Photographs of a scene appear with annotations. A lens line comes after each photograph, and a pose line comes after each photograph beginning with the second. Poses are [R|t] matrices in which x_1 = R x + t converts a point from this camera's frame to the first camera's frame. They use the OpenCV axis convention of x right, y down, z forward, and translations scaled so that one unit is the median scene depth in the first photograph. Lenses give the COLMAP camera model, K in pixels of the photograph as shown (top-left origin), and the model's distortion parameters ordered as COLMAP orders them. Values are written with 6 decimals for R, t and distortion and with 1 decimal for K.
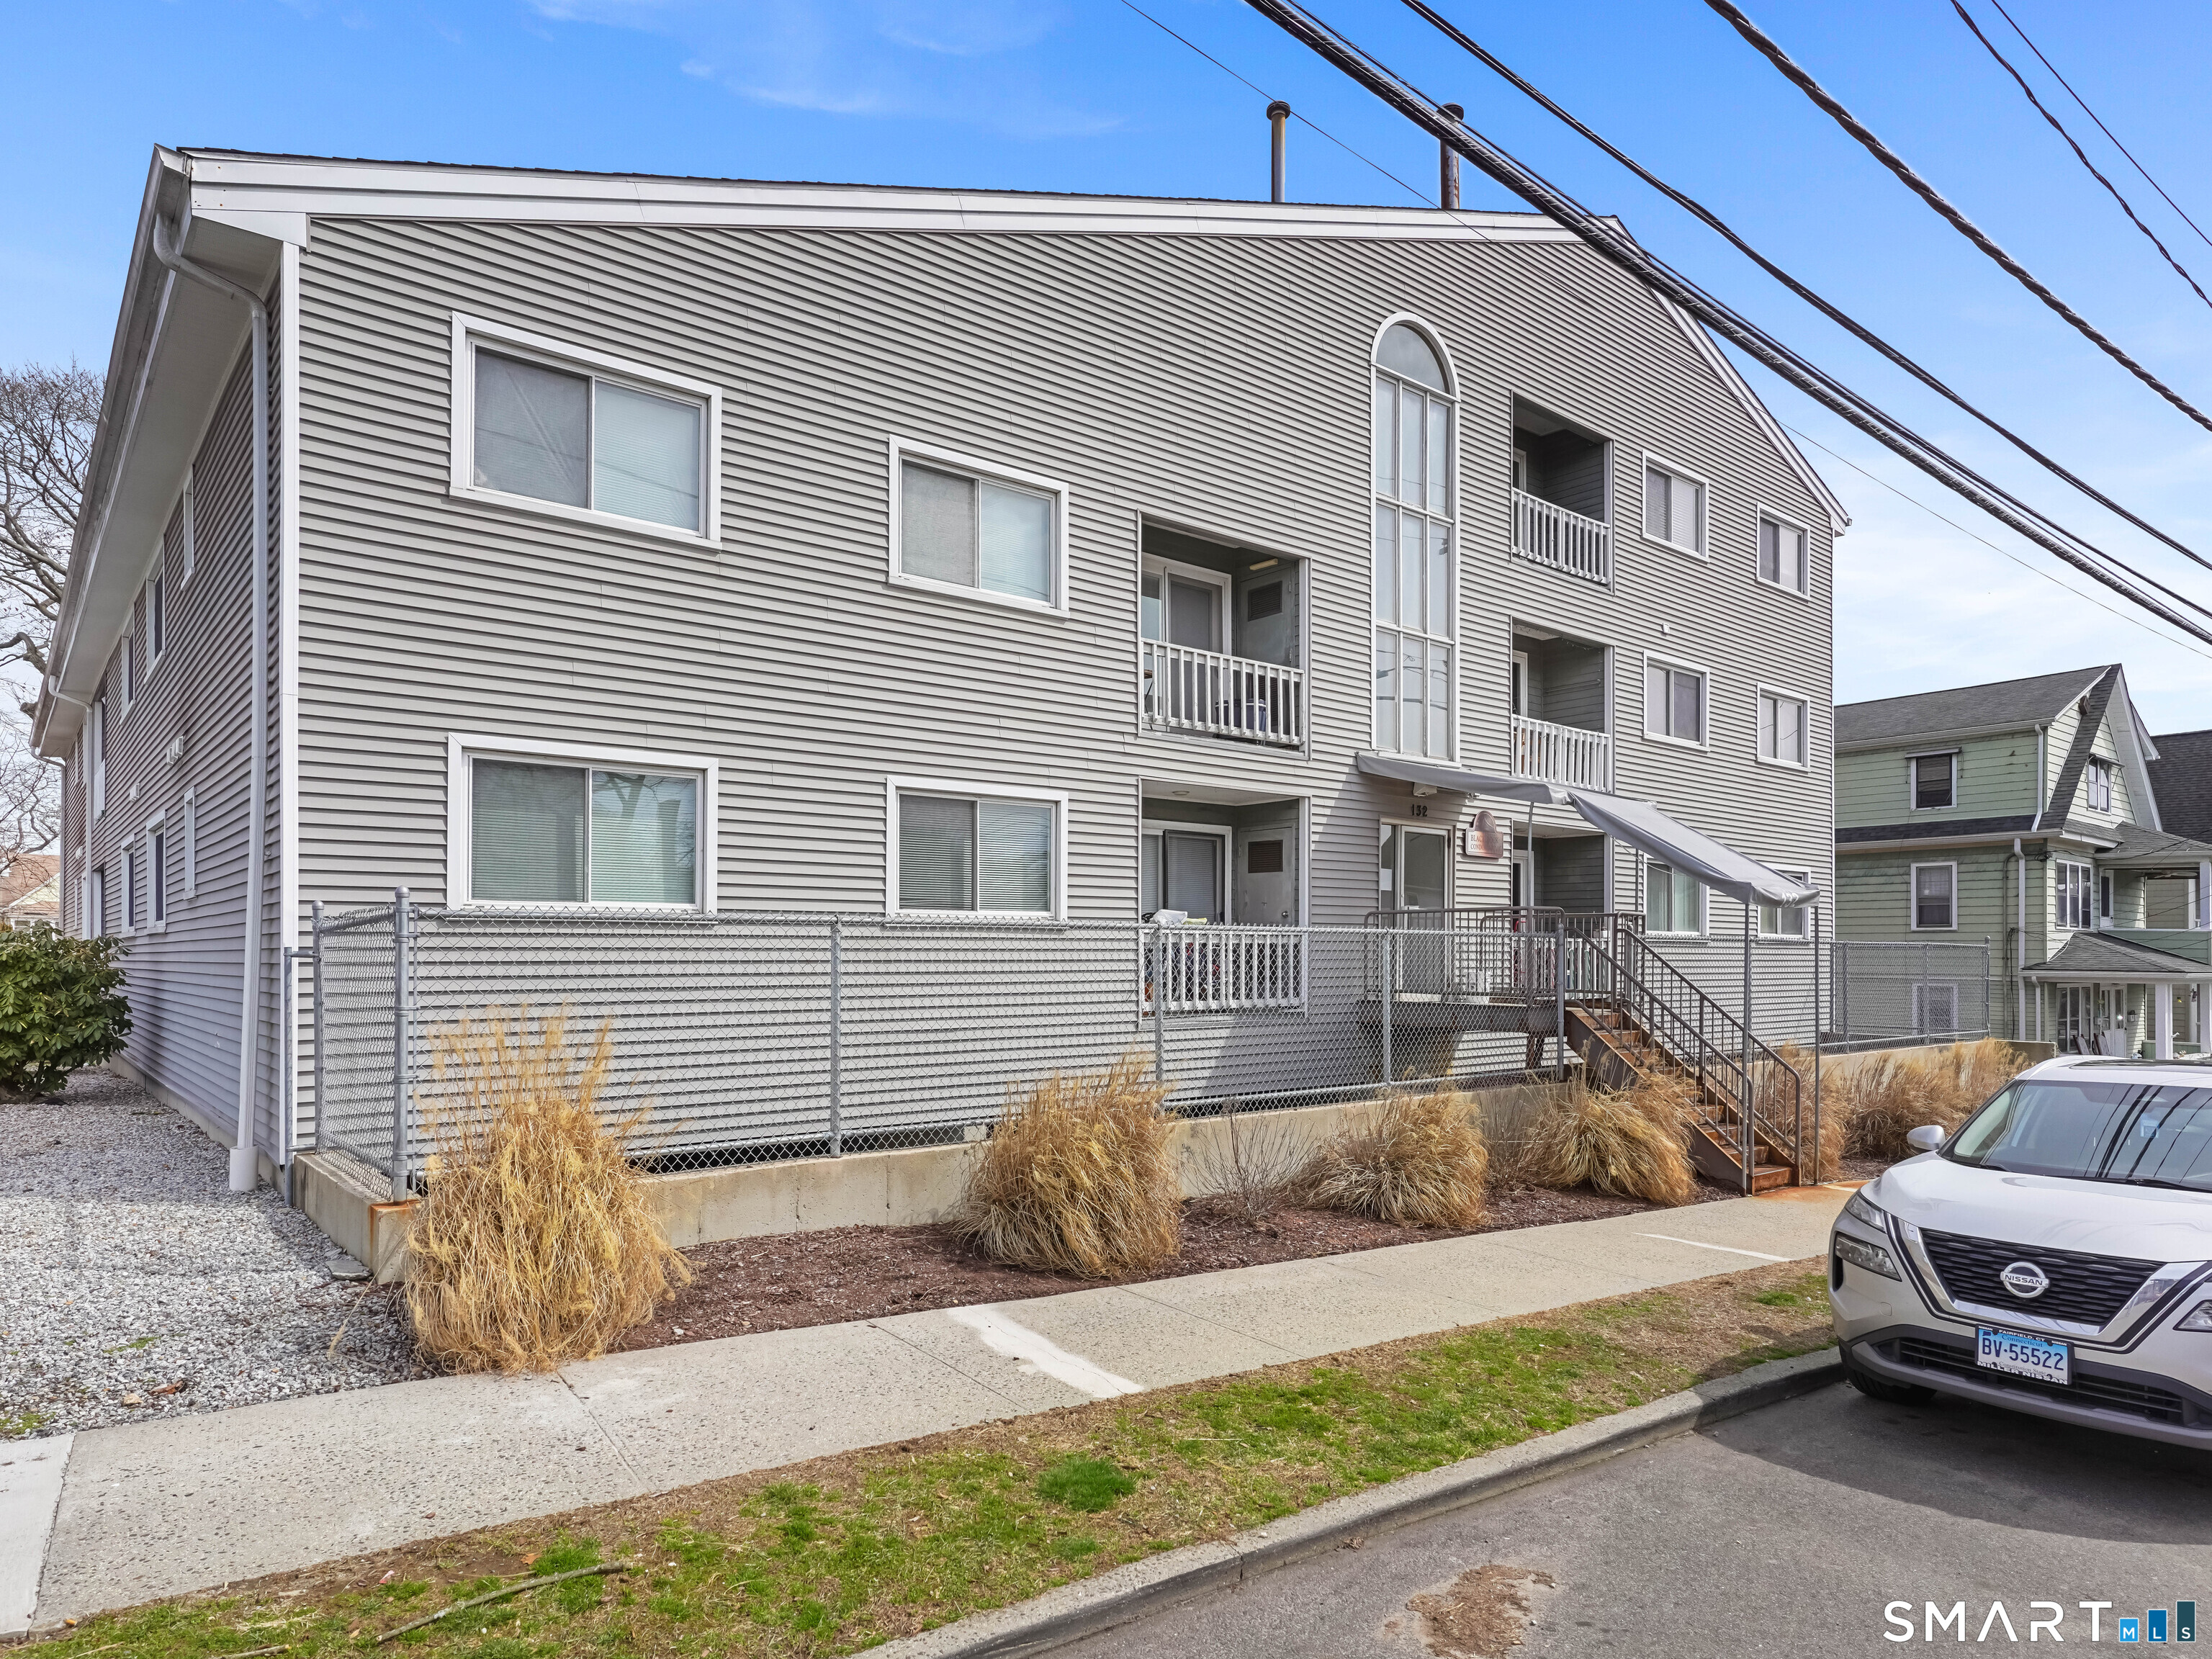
lens RADIAL K [[1343.4, 0, 1101.7], [0, 1343.4, 945.2], [0, 0, 1]] dist [-0.000329, 0.028141]
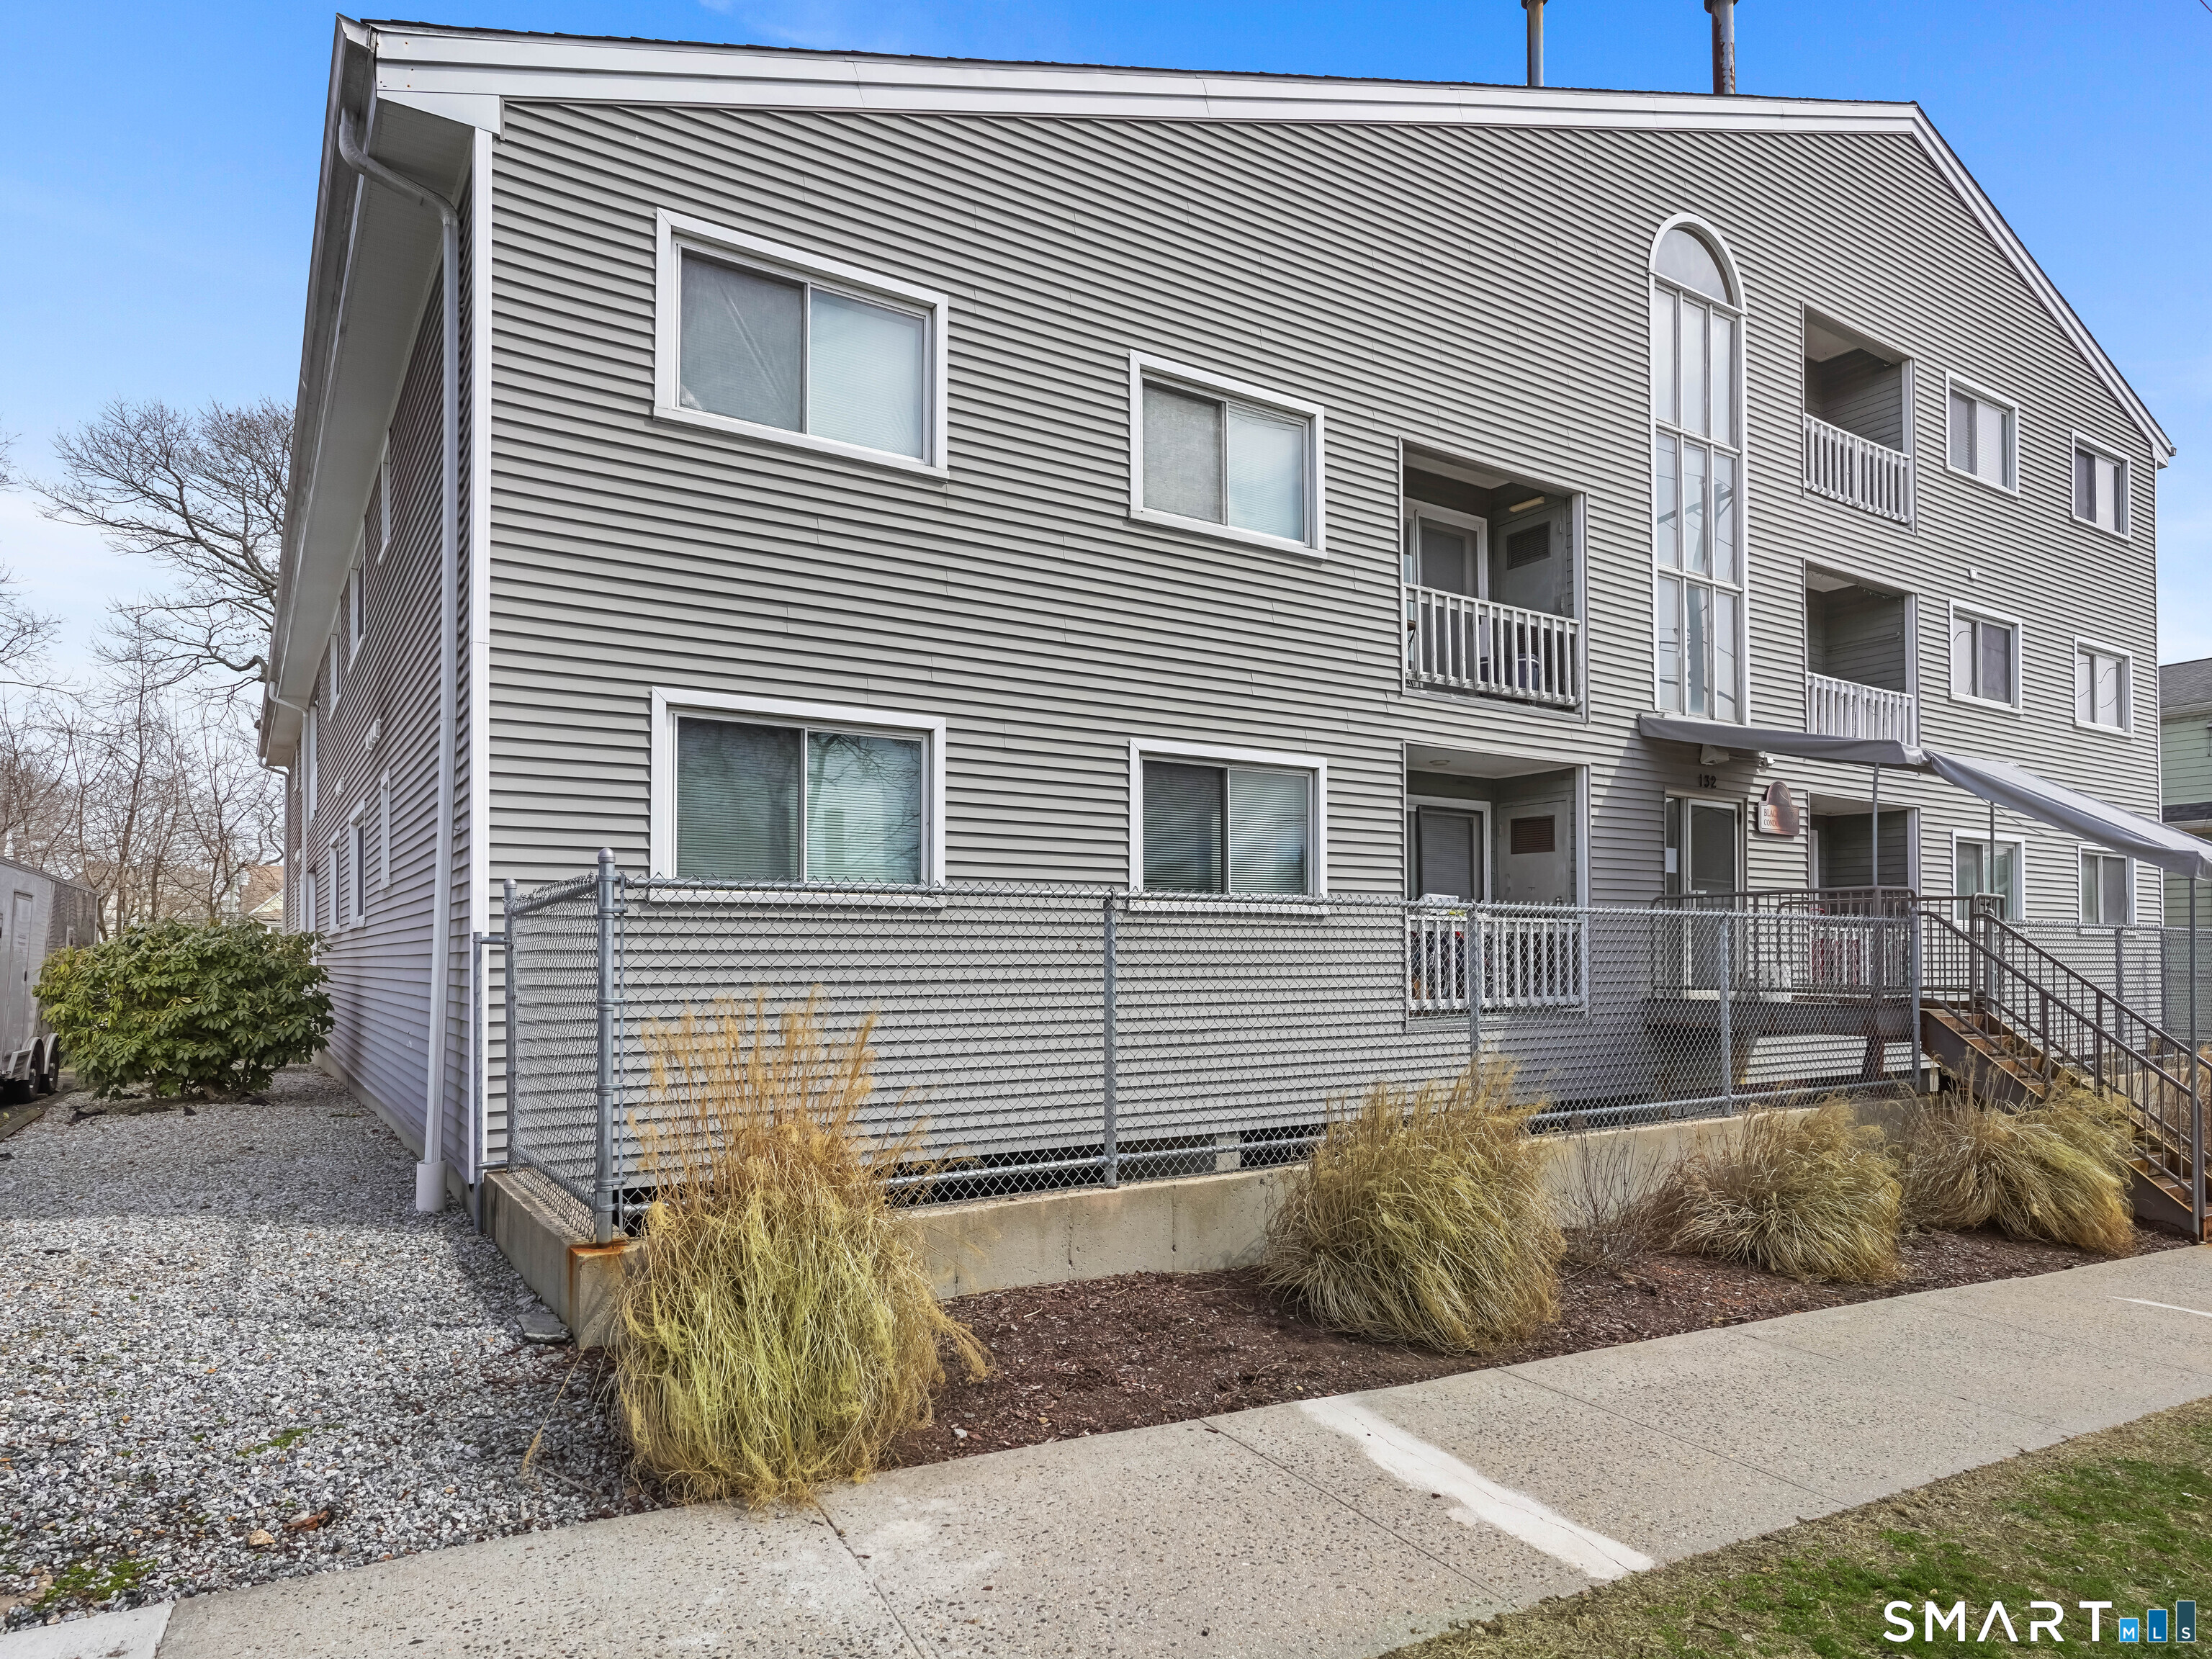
lens RADIAL K [[1315.2, 0, 1108.3], [0, 1315.2, 935.3], [0, 0, 1]] dist [-0.001203, 0.031429]
pose [[0.994543, -0.004341, -0.104240, -0.086536], [0.003299, 0.999943, -0.010166, 0.010181], [0.104278, 0.009767, 0.994500, 0.154592]]
